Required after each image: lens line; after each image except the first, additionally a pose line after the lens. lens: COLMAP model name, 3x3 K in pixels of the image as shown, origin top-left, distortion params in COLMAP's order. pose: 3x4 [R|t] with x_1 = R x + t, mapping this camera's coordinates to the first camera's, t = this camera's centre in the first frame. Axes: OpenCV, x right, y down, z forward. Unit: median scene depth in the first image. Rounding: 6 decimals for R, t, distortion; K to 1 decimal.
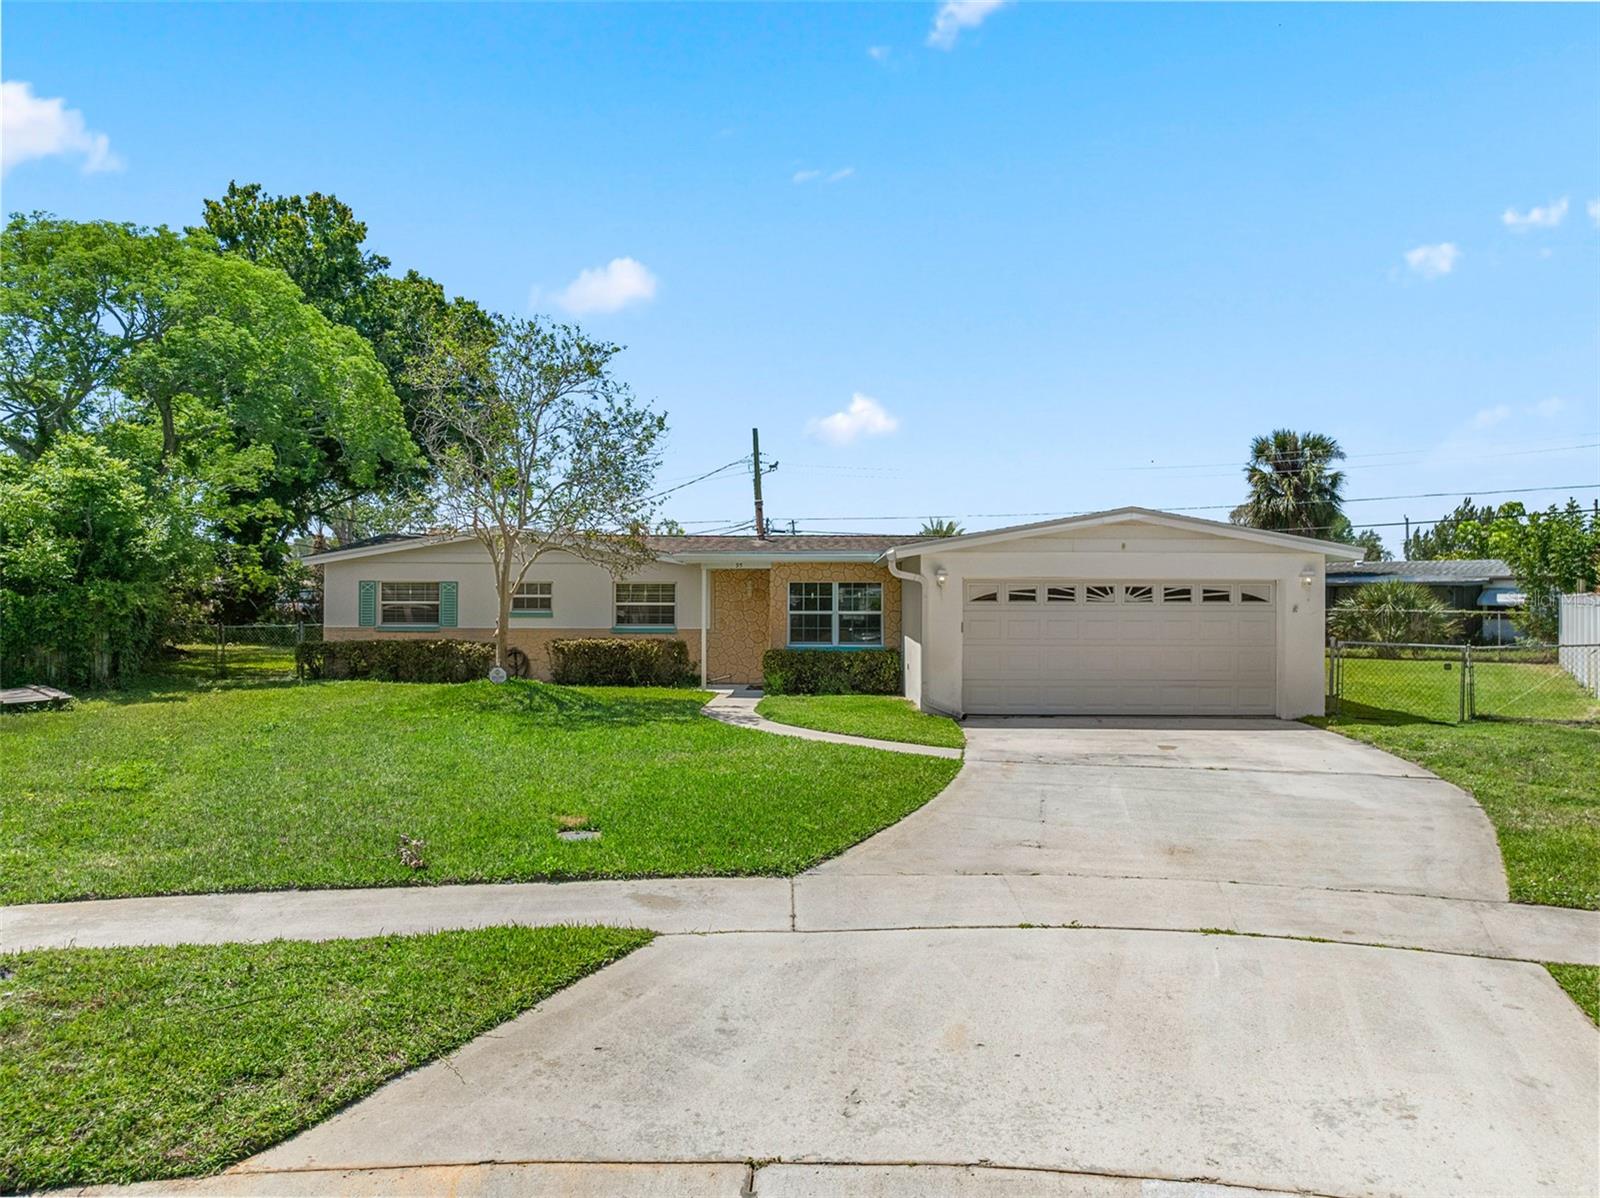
lens RADIAL K [[1126.0, 0, 808.8], [0, 1126.0, 598.8], [0, 0, 1]] dist [-0.050655, 0.015257]
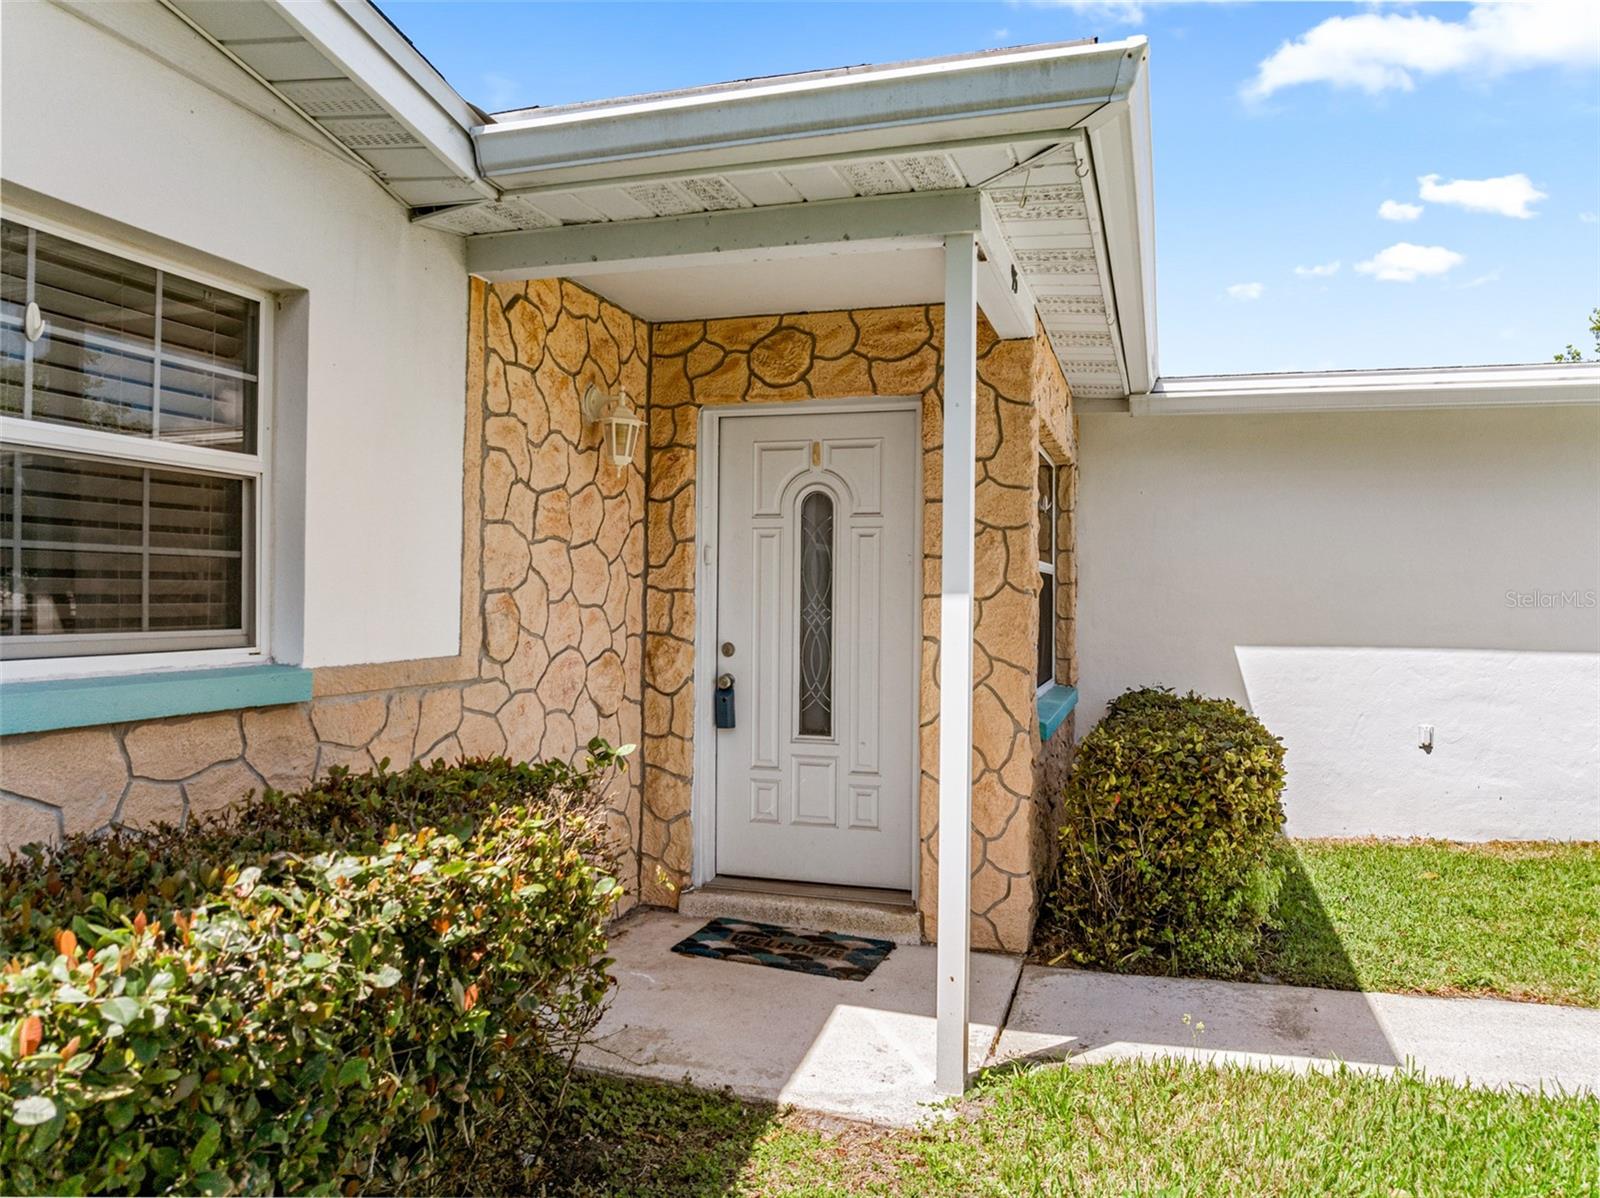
lens RADIAL K [[1126.0, 0, 810.1], [0, 1126.0, 590.5], [0, 0, 1]] dist [-0.050655, 0.015257]
pose [[0.248854, 0.007369, 0.968513, -0.245009], [-0.011283, 0.999925, -0.004709, 0.020089], [-0.968475, -0.009756, 0.248919, 1.011352]]
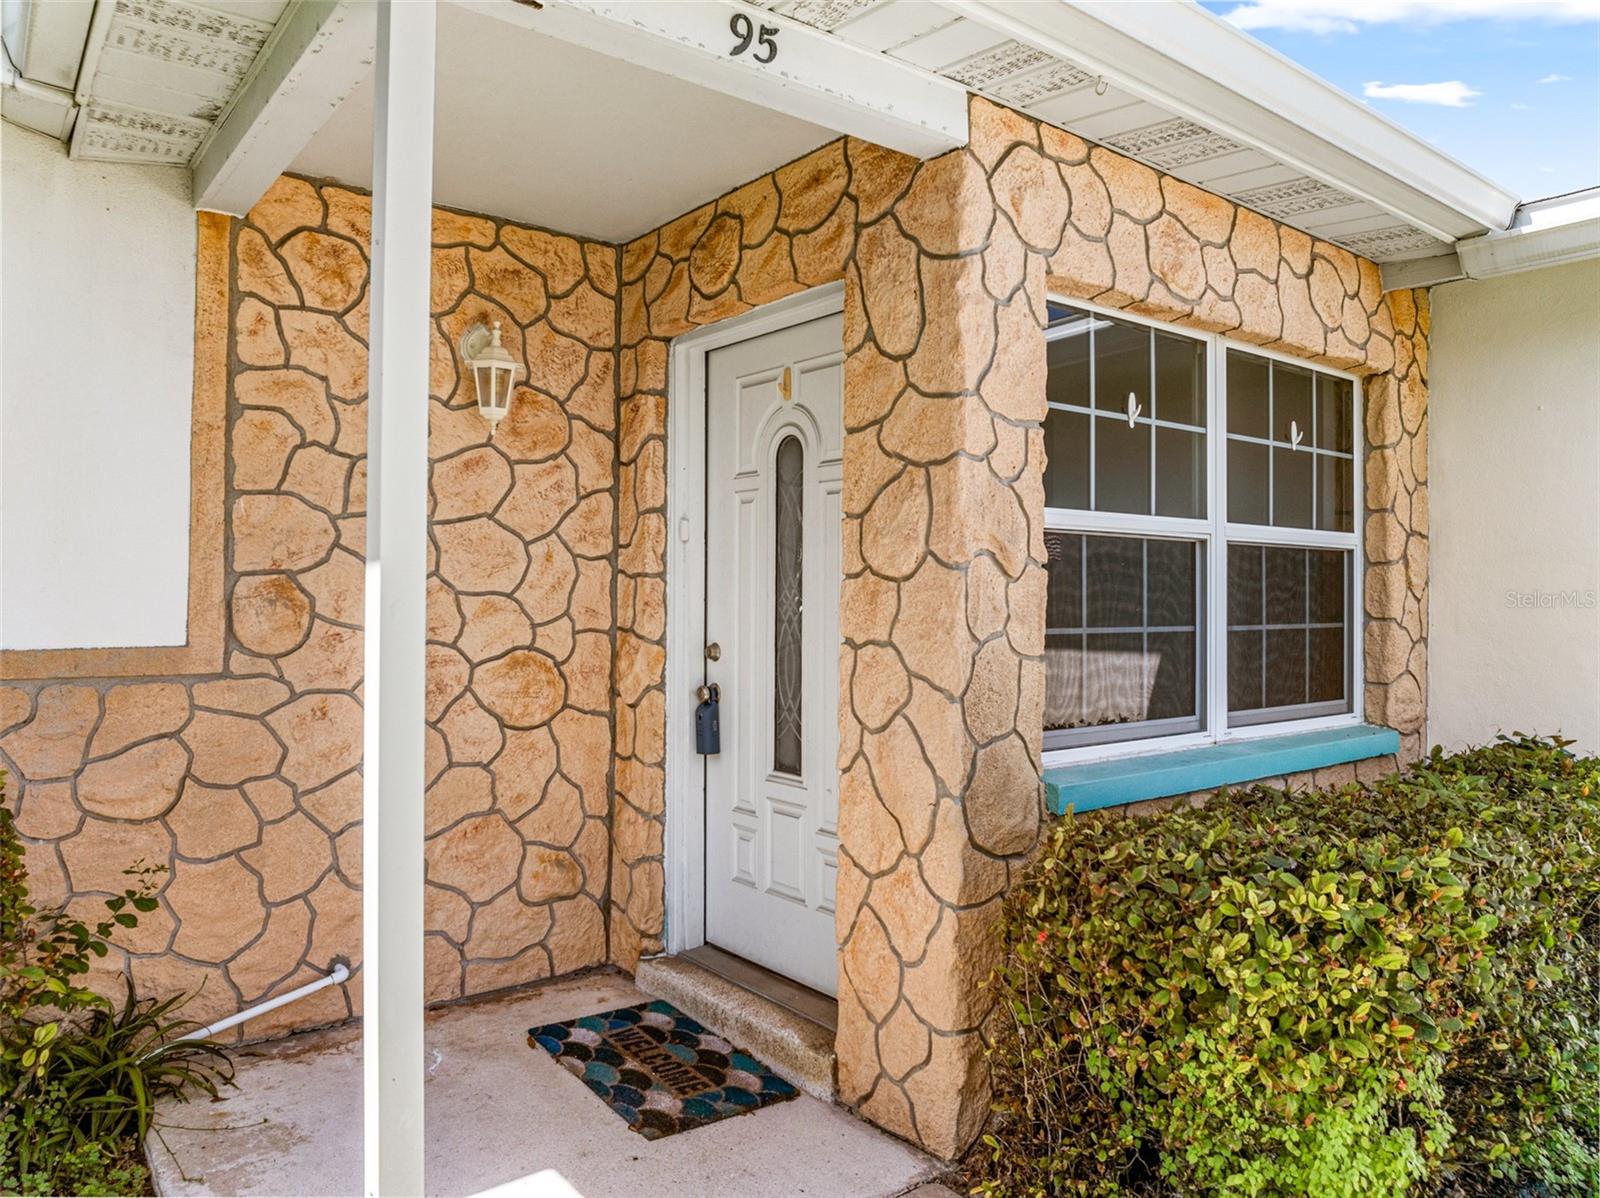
lens RADIAL K [[1126.0, 0, 797.4], [0, 1126.0, 591.6], [0, 0, 1]] dist [-0.050655, 0.015257]
pose [[0.754707, 0.008361, 0.656009, -0.131470], [-0.008143, 0.999961, -0.003377, 0.022320], [-0.656011, -0.002794, 0.754746, 0.942302]]
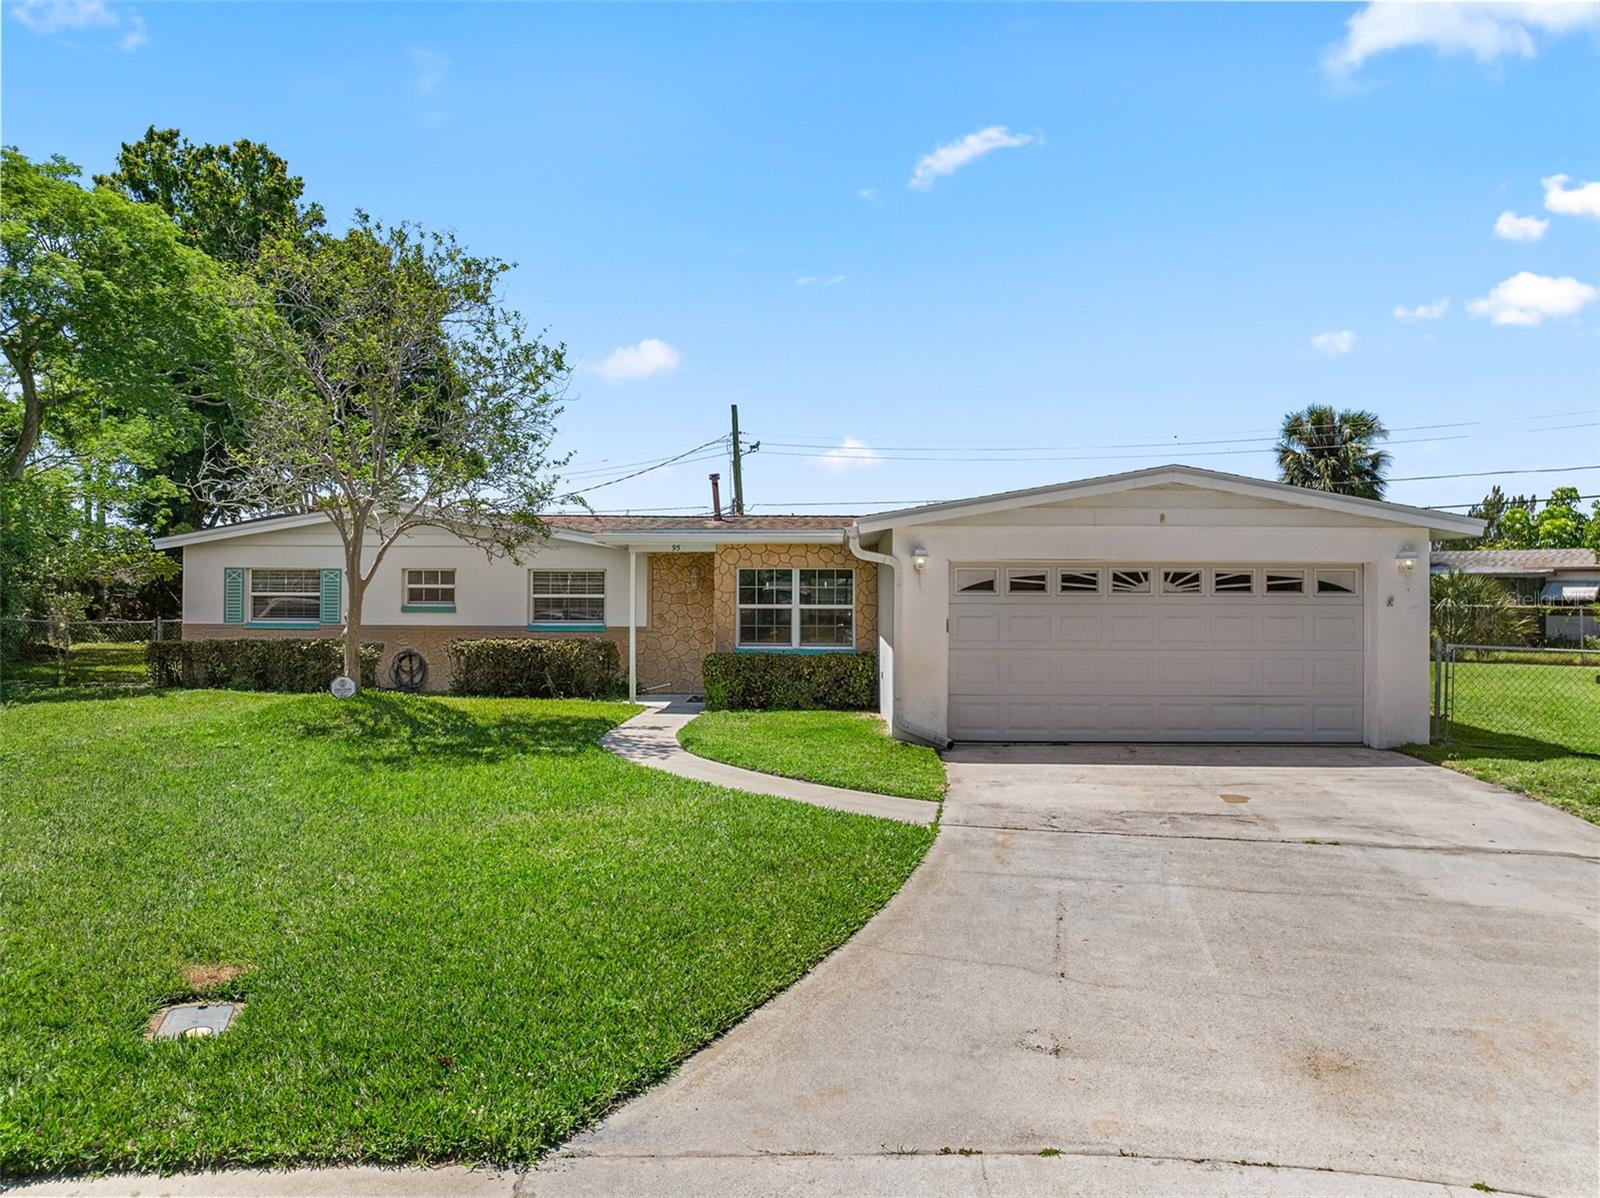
lens RADIAL K [[1126.0, 0, 809.1], [0, 1126.0, 583.2], [0, 0, 1]] dist [-0.050655, 0.015257]
pose [[0.999983, 0.001128, -0.005647, 0.038853], [-0.001186, 0.999946, -0.010286, 0.003831], [0.005635, 0.010293, 0.999931, 0.199893]]
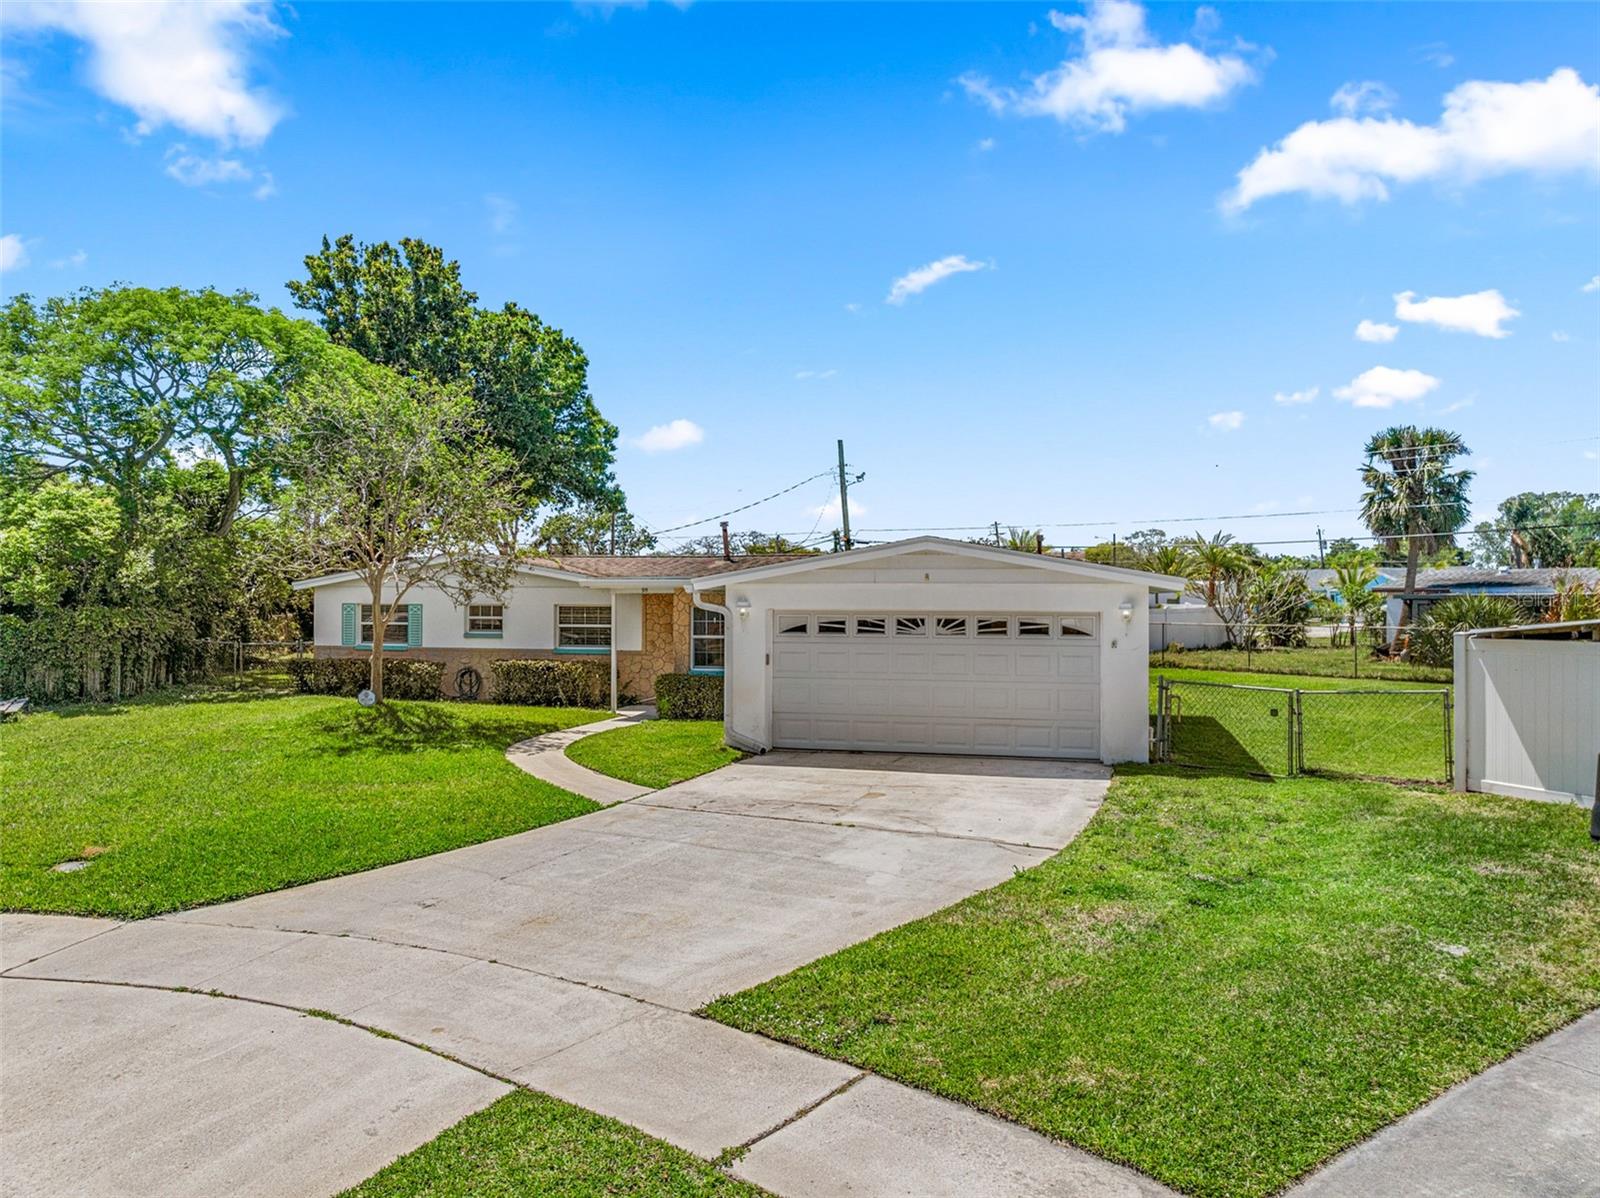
lens RADIAL K [[1126.0, 0, 812.4], [0, 1126.0, 591.0], [0, 0, 1]] dist [-0.050655, 0.015257]
pose [[0.975436, -0.001948, -0.220273, 0.318766], [0.000573, 0.999980, -0.006306, -0.023159], [0.220281, 0.006025, 0.975418, 0.039873]]
